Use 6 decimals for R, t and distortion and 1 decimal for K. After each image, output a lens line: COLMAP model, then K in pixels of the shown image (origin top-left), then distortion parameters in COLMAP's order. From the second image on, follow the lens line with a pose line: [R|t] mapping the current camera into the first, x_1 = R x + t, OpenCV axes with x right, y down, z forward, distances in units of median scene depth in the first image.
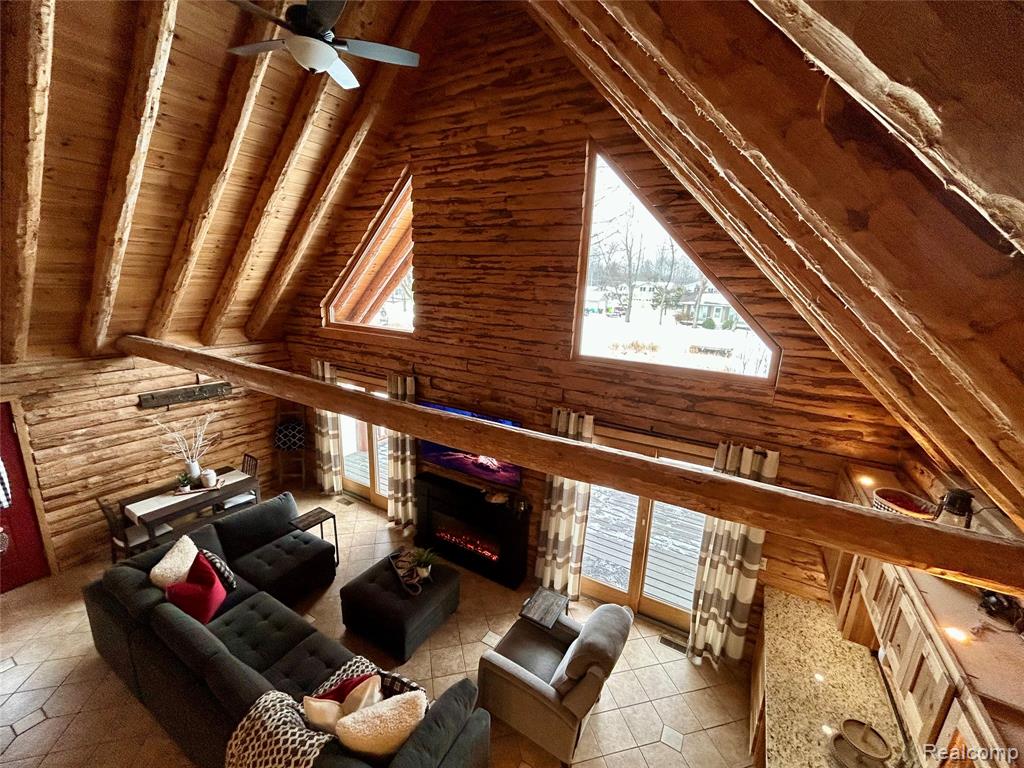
lens RADIAL K [[418.1, 0, 516.8], [0, 418.1, 383.0], [0, 0, 1]] dist [-0.003181, 0.000911]
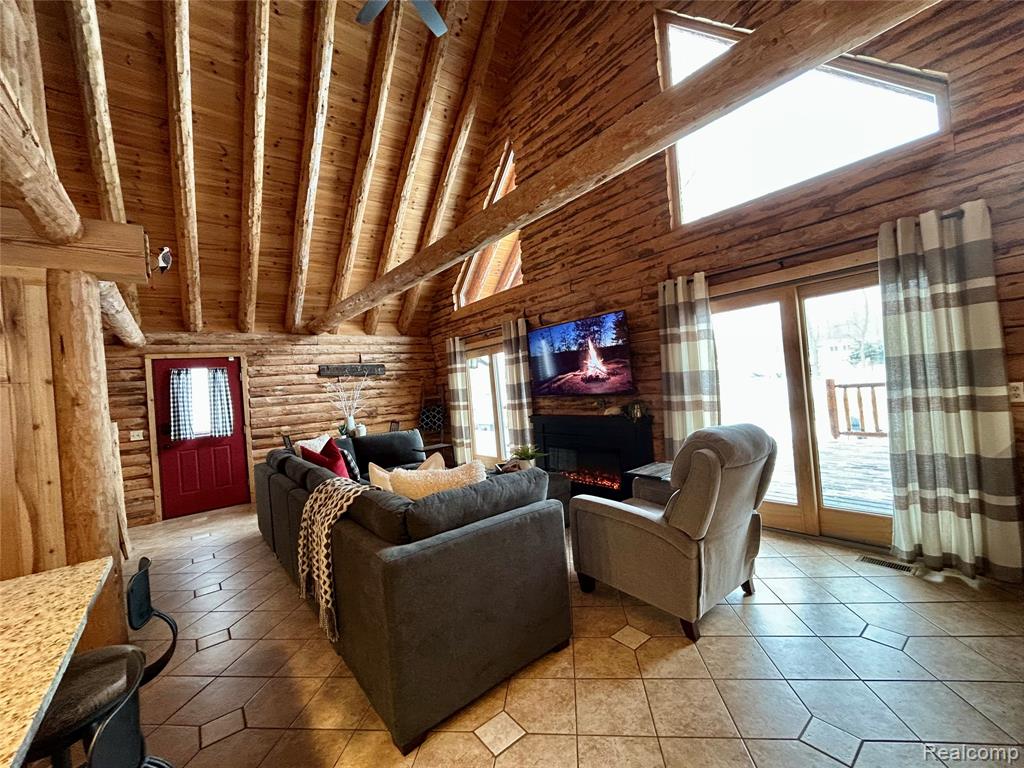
lens RADIAL K [[418.1, 0, 512.6], [0, 418.1, 380.2], [0, 0, 1]] dist [-0.003181, 0.000911]
pose [[0.922536, -0.119891, -0.366814, 0.099713], [0.031653, 0.970822, -0.237702, 0.443174], [0.384610, 0.207678, 0.899414, 0.115149]]
